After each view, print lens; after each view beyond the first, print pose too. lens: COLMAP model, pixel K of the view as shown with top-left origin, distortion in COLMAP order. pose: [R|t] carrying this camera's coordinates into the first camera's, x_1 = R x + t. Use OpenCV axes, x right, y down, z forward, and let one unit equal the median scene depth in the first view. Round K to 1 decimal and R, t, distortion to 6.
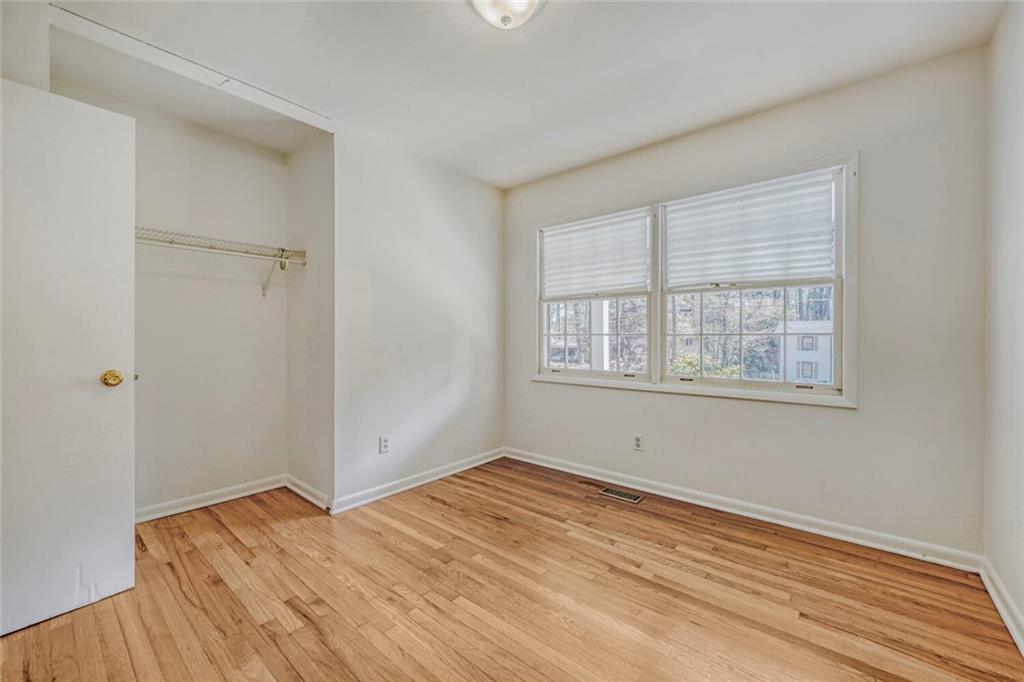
lens RADIAL K [[400.4, 0, 511.4], [0, 400.4, 344.2], [0, 0, 1]] dist [-0.001319, 0.000445]
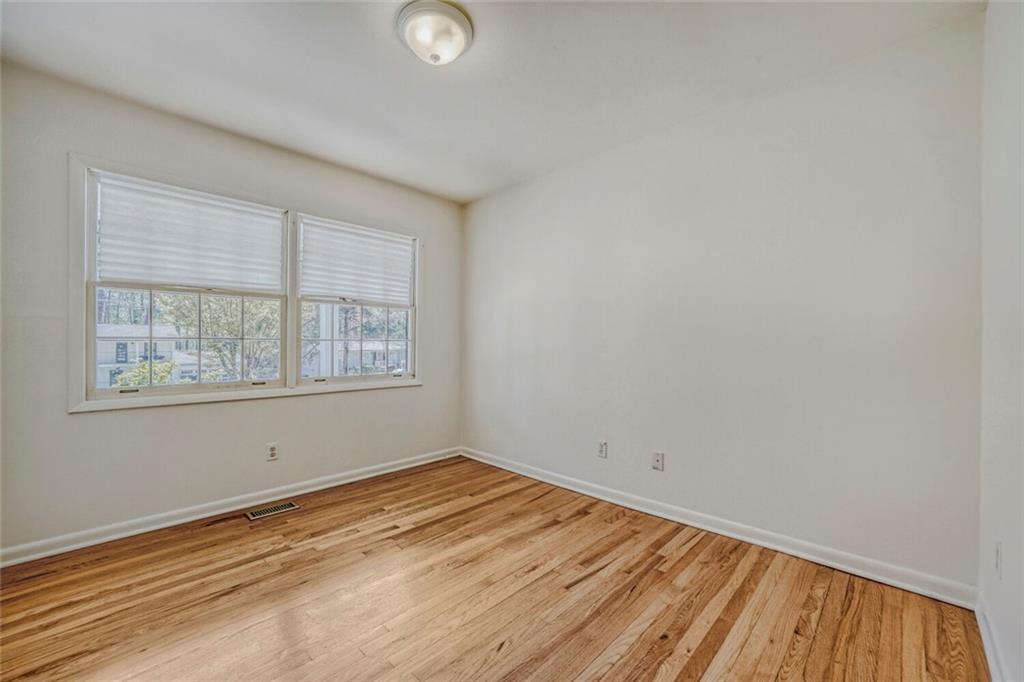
lens RADIAL K [[400.4, 0, 511.4], [0, 400.4, 344.2], [0, 0, 1]] dist [-0.001319, 0.000445]
pose [[0.096556, -0.009212, 0.995285, -0.648208], [0.003487, 0.999954, 0.008917, -0.021047], [-0.995321, 0.002609, 0.096583, 0.378862]]
